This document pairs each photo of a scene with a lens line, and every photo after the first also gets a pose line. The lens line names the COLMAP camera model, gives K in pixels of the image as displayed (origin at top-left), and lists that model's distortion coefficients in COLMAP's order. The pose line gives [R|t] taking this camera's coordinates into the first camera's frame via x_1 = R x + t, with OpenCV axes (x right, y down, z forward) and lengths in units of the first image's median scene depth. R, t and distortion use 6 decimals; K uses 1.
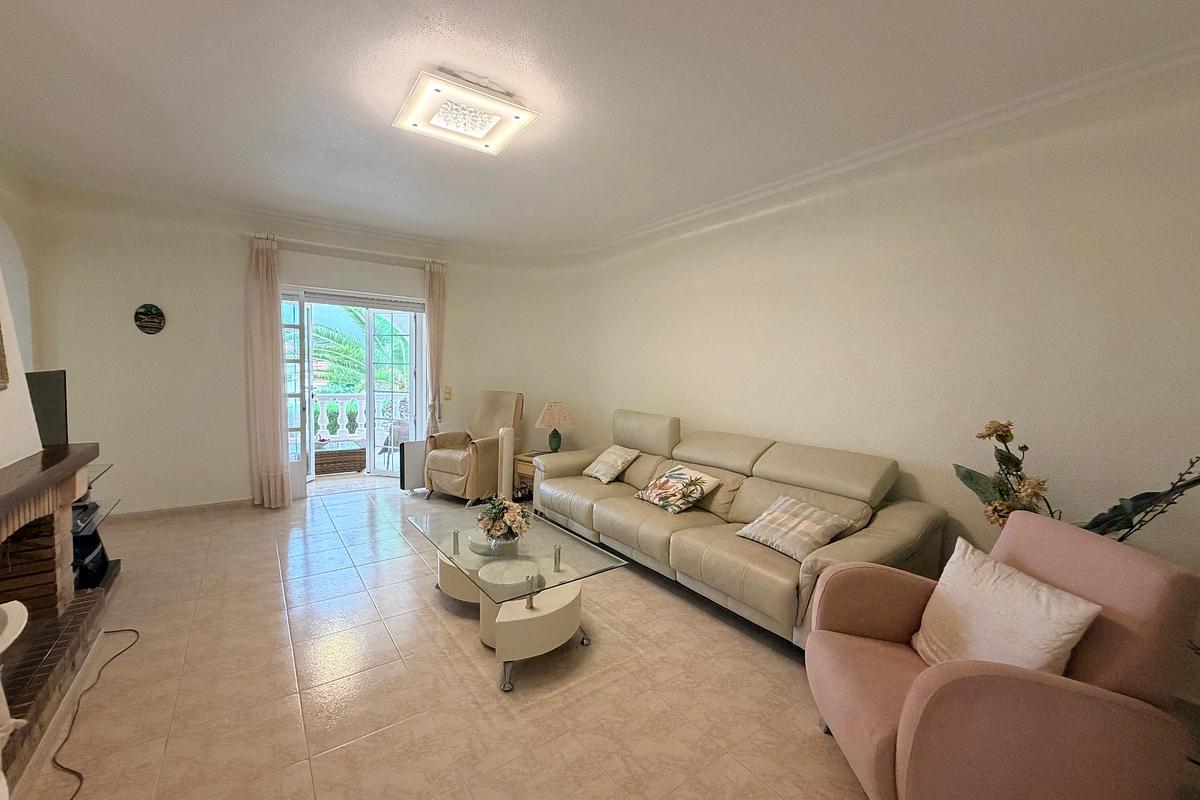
lens RADIAL K [[476.7, 0, 598.9], [0, 476.7, 399.0], [0, 0, 1]] dist [0.003073, 0.000067]
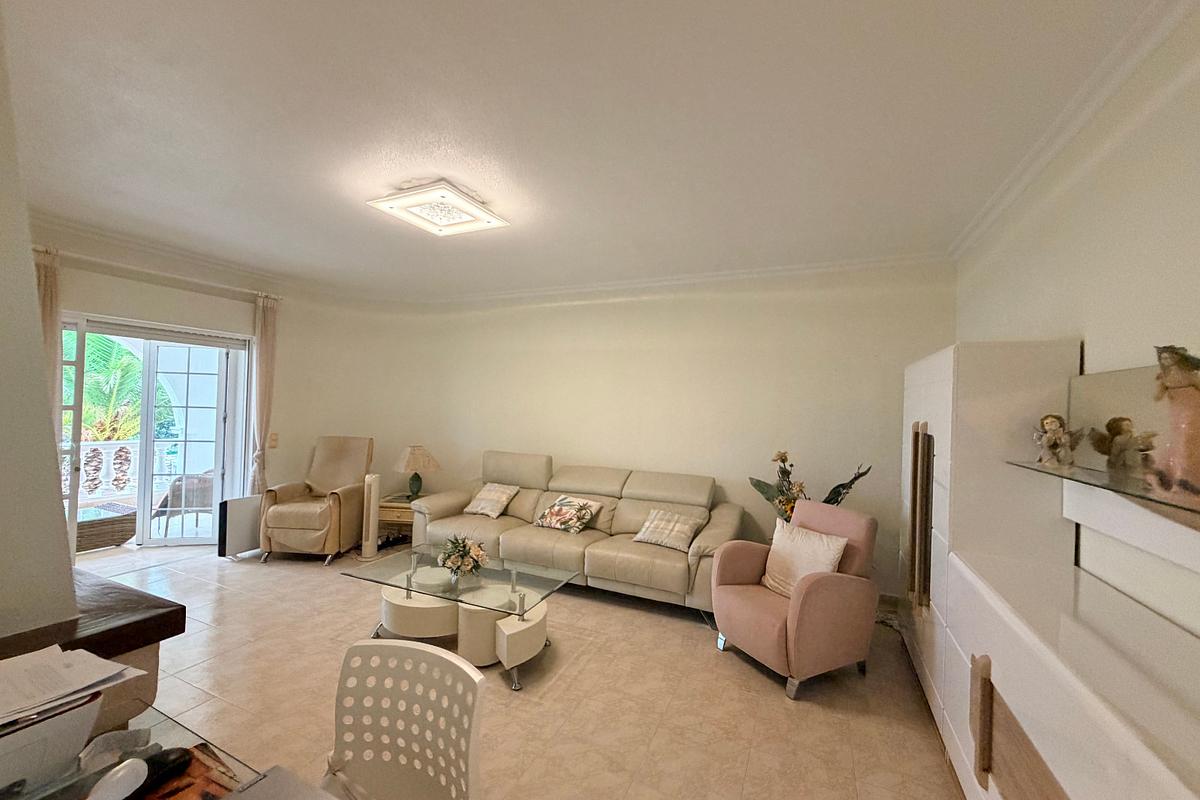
lens RADIAL K [[476.7, 0, 595.1], [0, 476.7, 400.3], [0, 0, 1]] dist [0.003073, 0.000067]
pose [[0.869845, 0.005315, 0.493297, -0.412216], [0.025236, 0.998153, -0.055253, -0.040029], [-0.492680, 0.060510, 0.868104, -0.139469]]
